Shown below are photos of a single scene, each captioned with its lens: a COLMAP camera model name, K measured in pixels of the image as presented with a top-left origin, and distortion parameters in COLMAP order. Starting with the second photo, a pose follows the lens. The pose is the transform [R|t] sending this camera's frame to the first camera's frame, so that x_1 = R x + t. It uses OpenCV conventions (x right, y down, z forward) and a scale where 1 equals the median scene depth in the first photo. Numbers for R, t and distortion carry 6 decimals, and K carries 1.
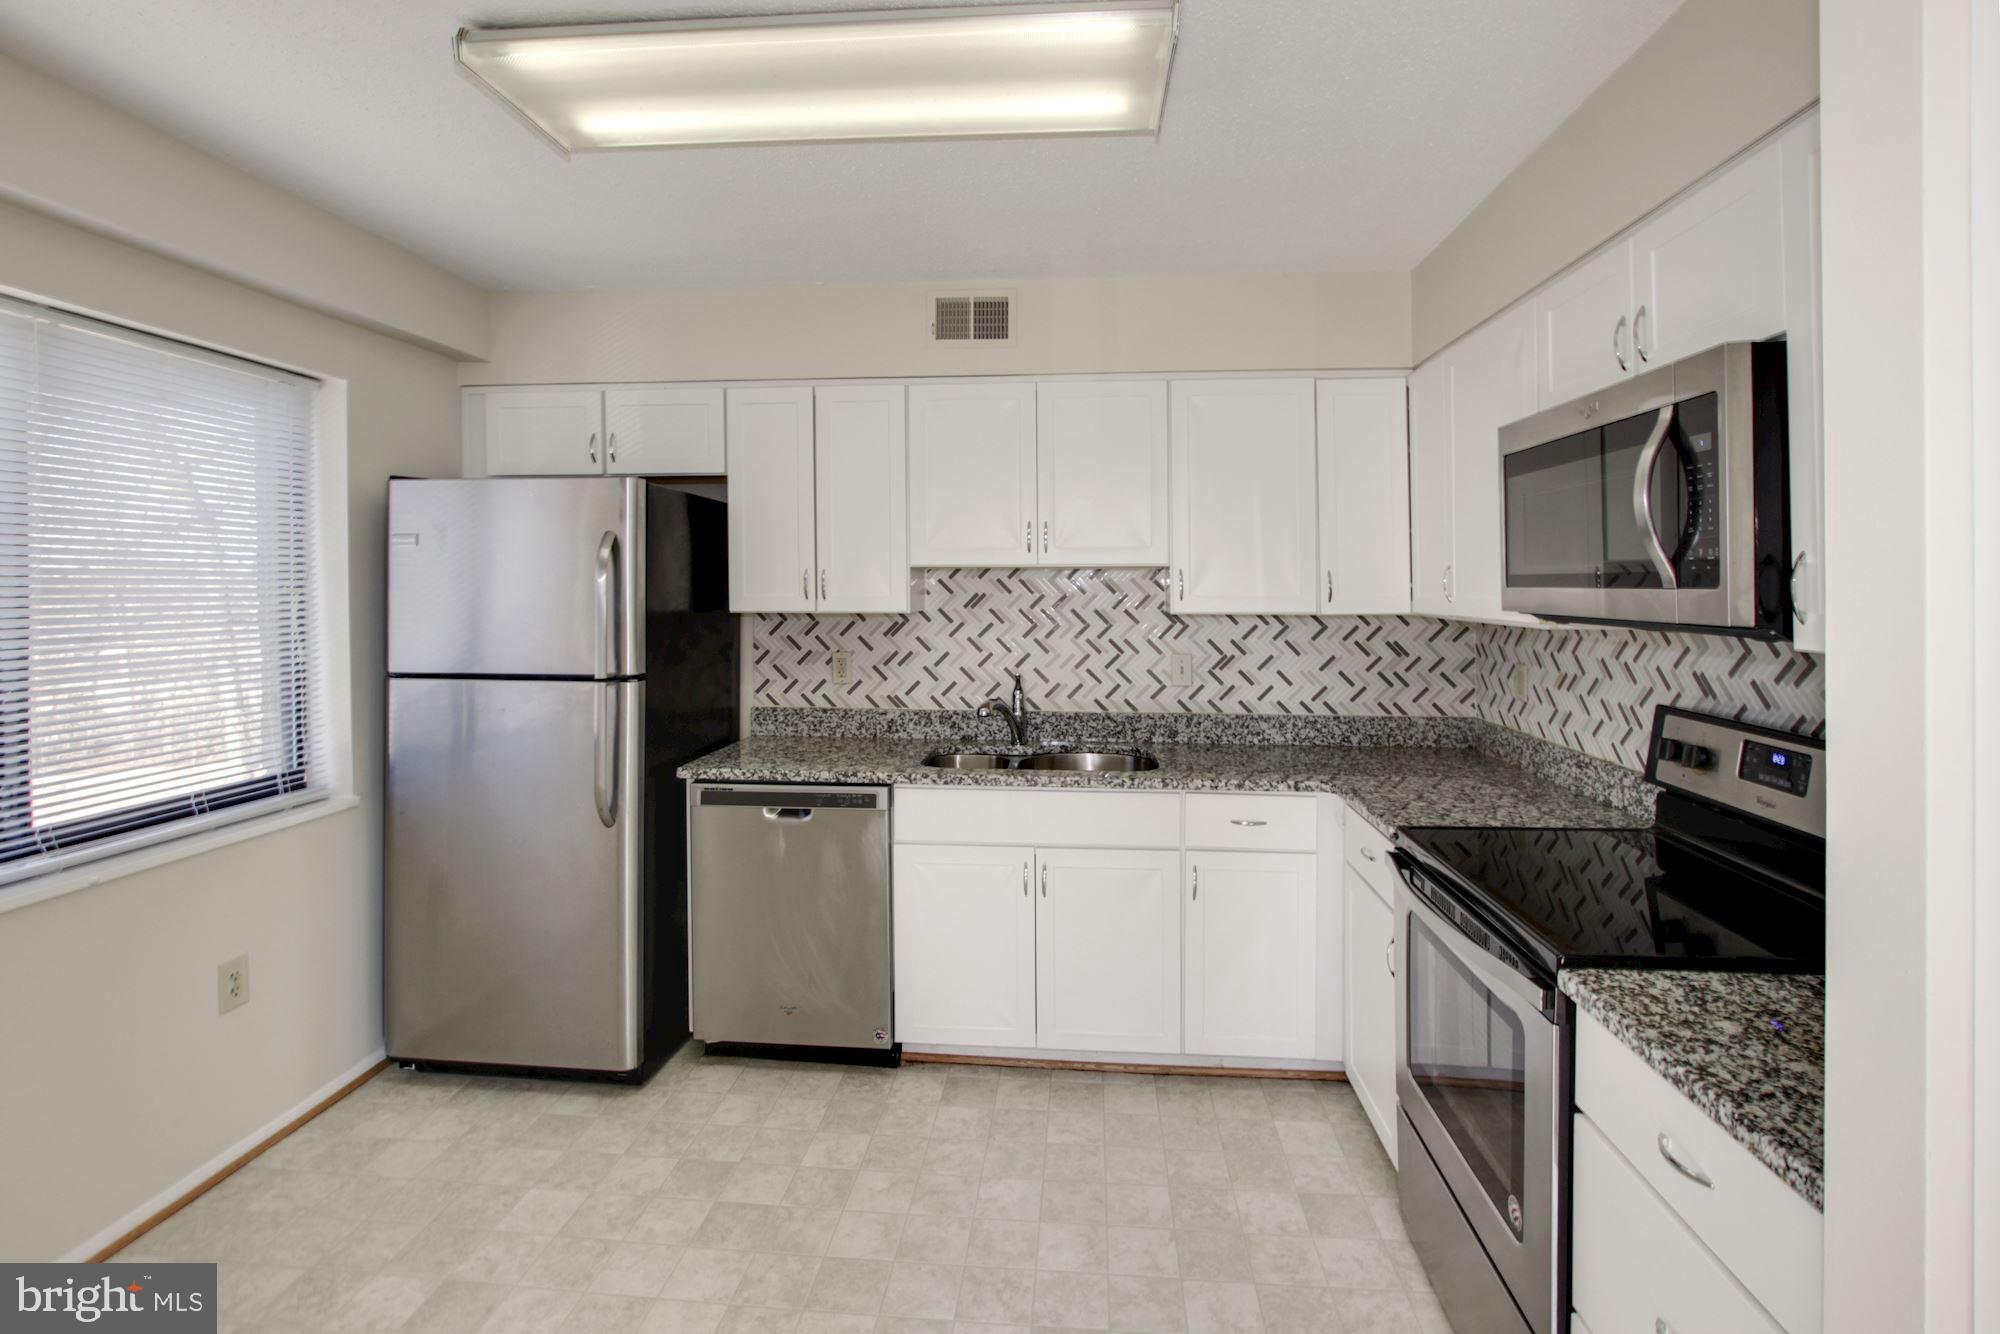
lens RADIAL K [[935.3, 0, 1007.4], [0, 935.3, 587.3], [0, 0, 1]] dist [-0.009696, 0.000193]
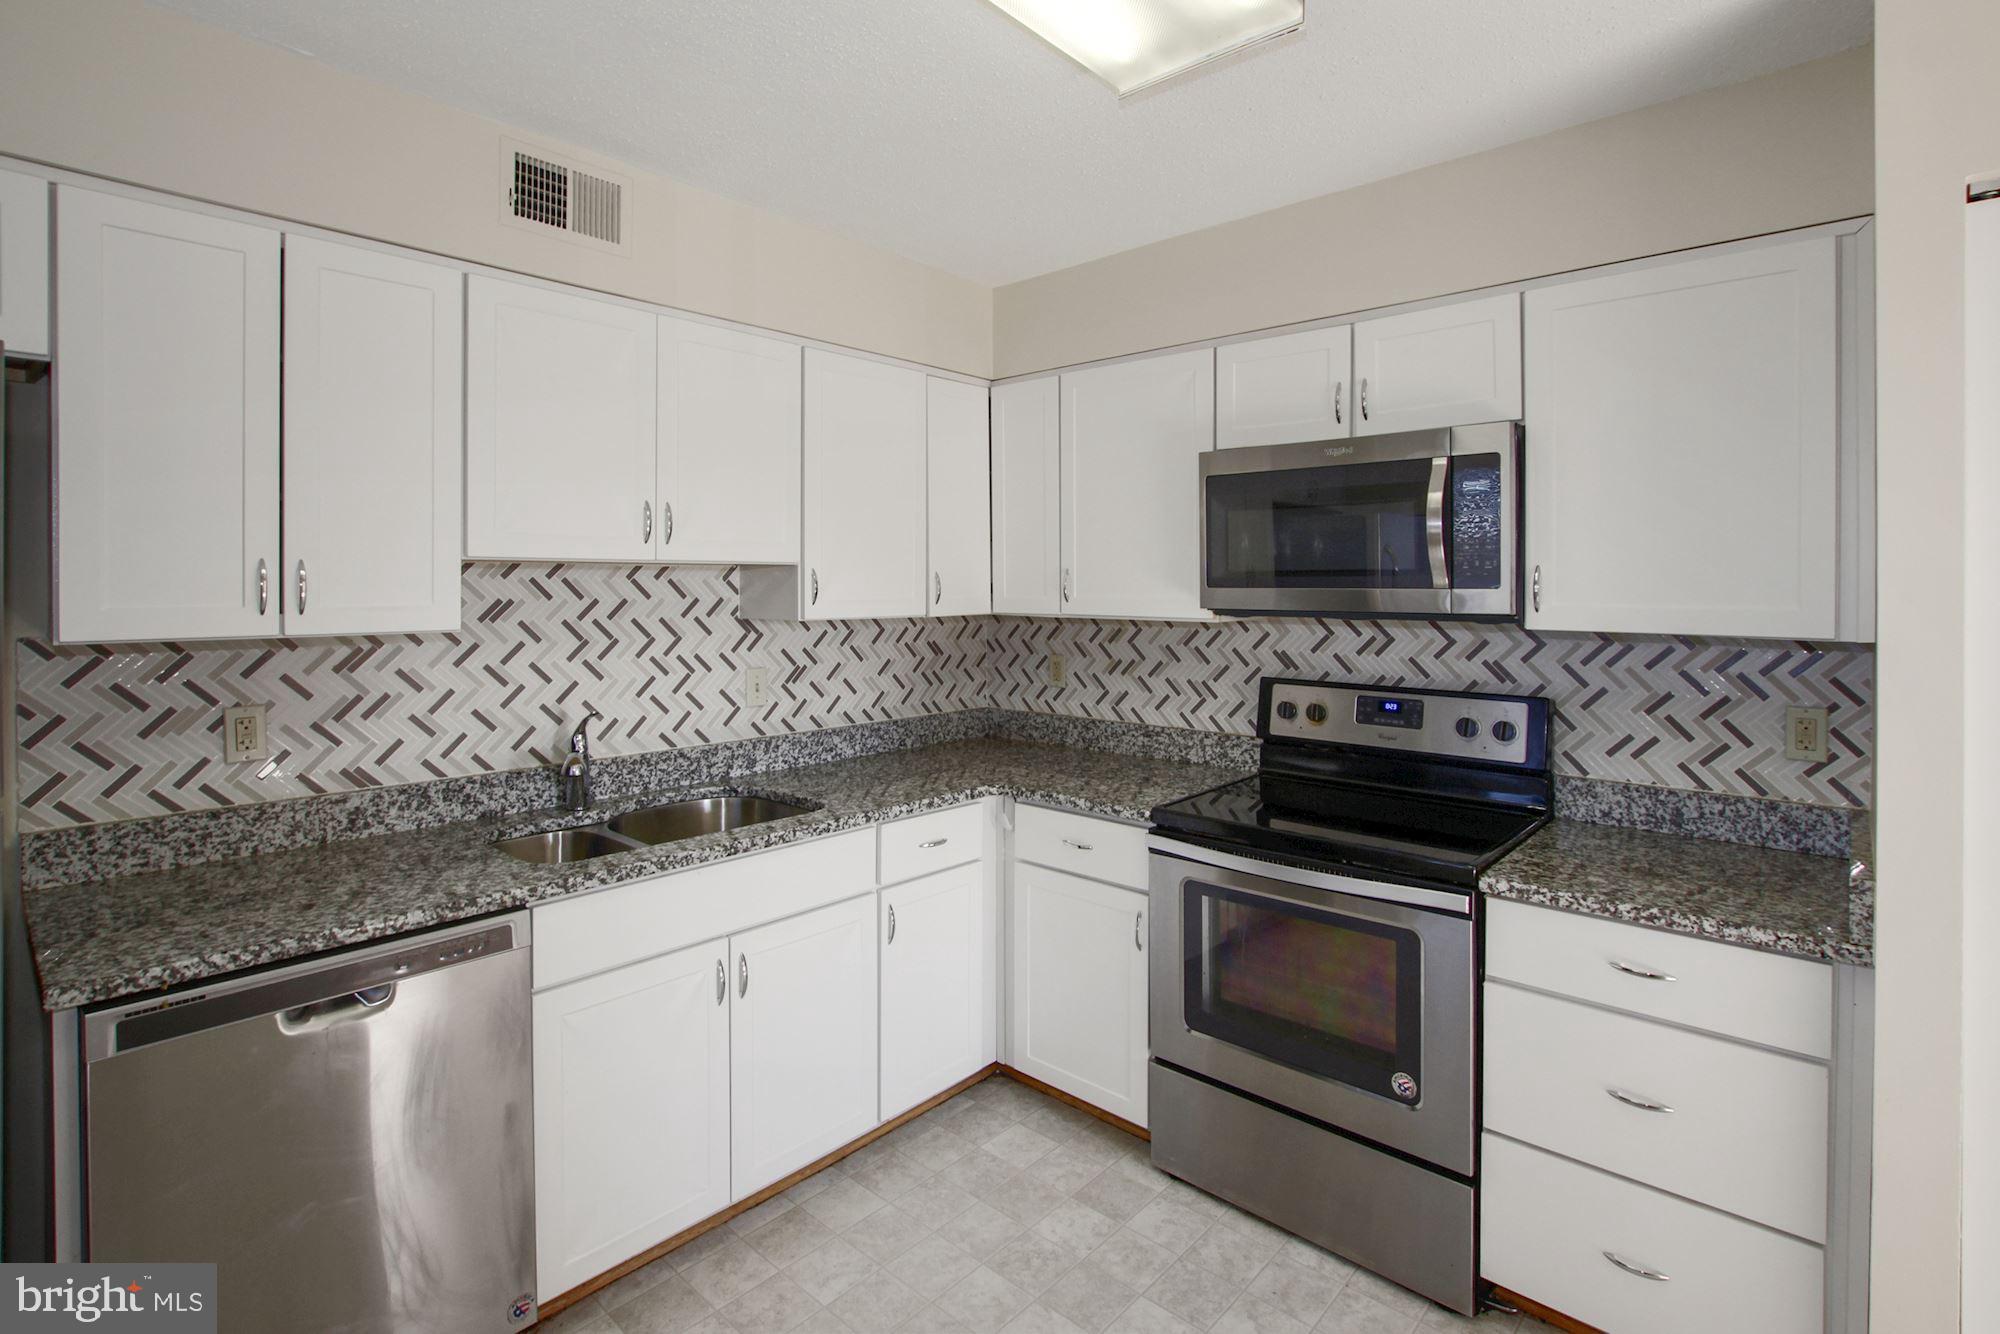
lens RADIAL K [[962.4, 0, 1000.1], [0, 962.4, 580.5], [0, 0, 1]] dist [-0.015997, 0.000682]
pose [[0.607984, 0.002593, 0.793945, -0.373565], [0.003913, 0.999973, -0.006262, -0.001817], [-0.793939, 0.006914, 0.607958, 0.295866]]
